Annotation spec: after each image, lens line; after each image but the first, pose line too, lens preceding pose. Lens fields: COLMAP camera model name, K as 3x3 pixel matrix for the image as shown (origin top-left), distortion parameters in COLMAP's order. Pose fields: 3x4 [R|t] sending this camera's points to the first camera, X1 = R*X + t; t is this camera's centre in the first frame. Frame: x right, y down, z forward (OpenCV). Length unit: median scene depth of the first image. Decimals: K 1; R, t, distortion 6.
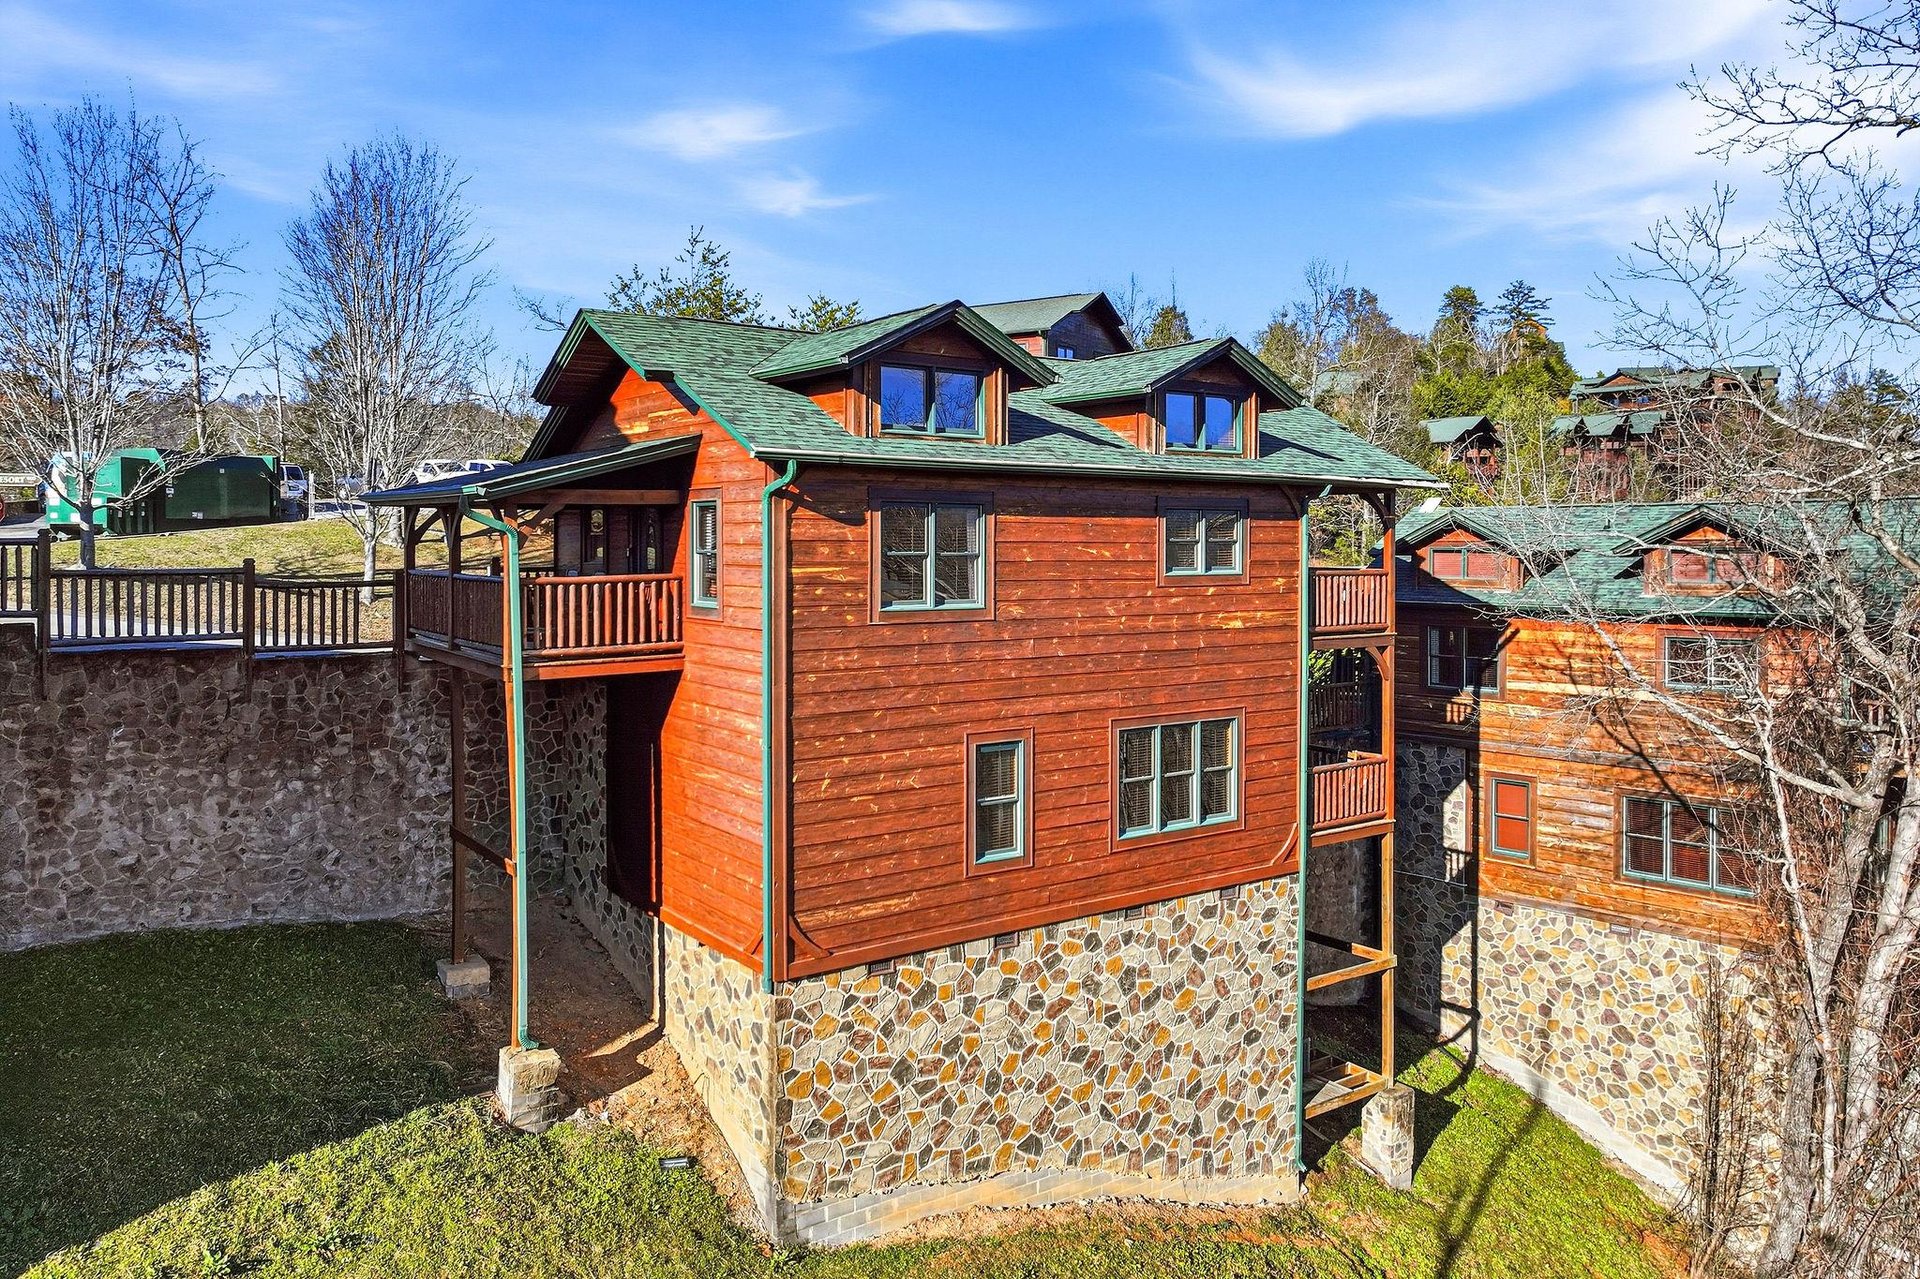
lens RADIAL K [[1338.8, 0, 959.6], [0, 1338.8, 570.3], [0, 0, 1]] dist [-0.004581, 0.014786]
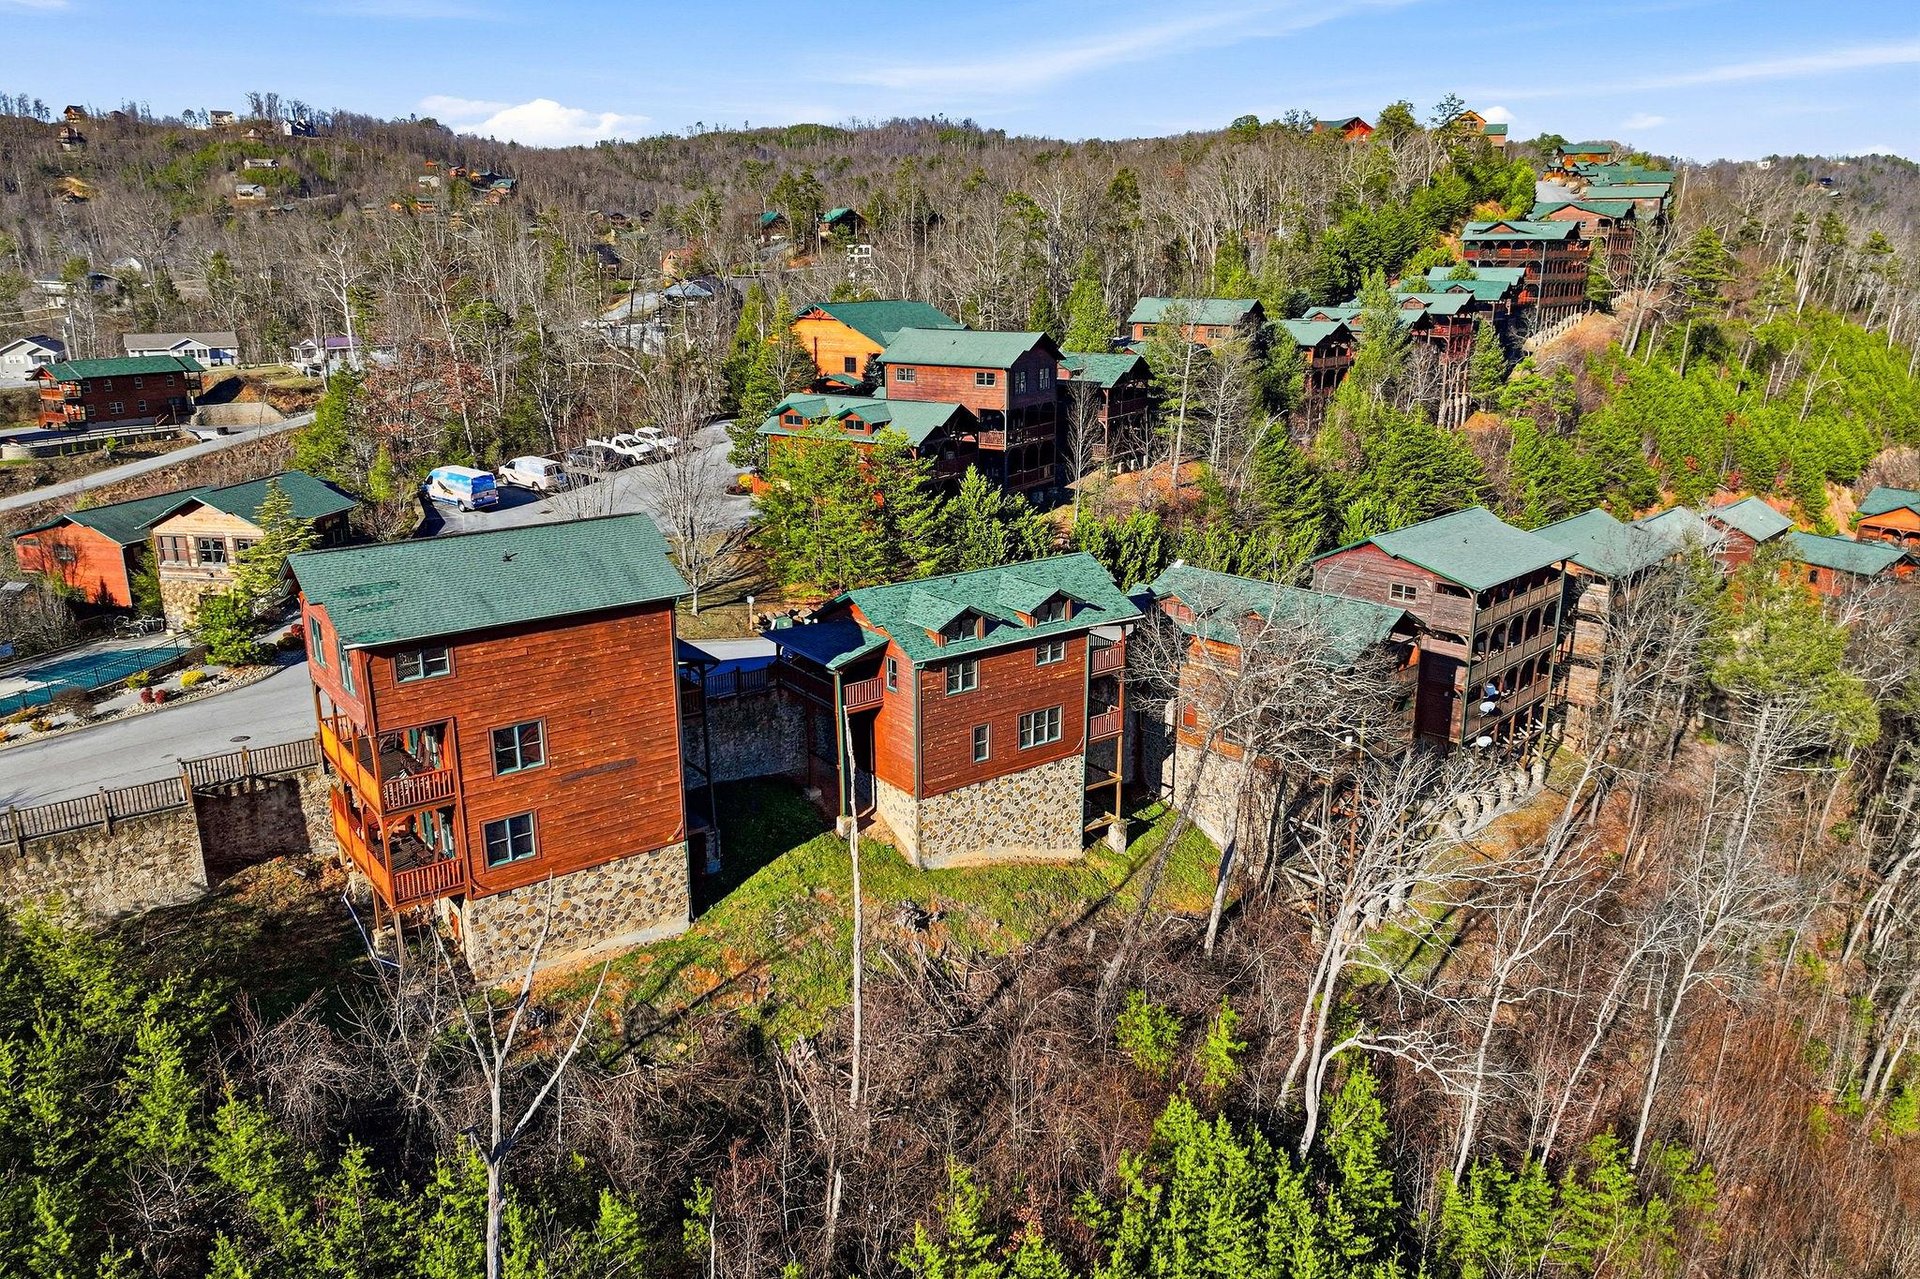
lens RADIAL K [[1338.8, 0, 967.0], [0, 1338.8, 636.2], [0, 0, 1]] dist [-0.004581, 0.014786]
pose [[0.999604, -0.006944, 0.027284, -0.086328], [-0.000226, 0.967090, 0.254435, -0.847253], [-0.028153, -0.254340, 0.966705, -1.942430]]
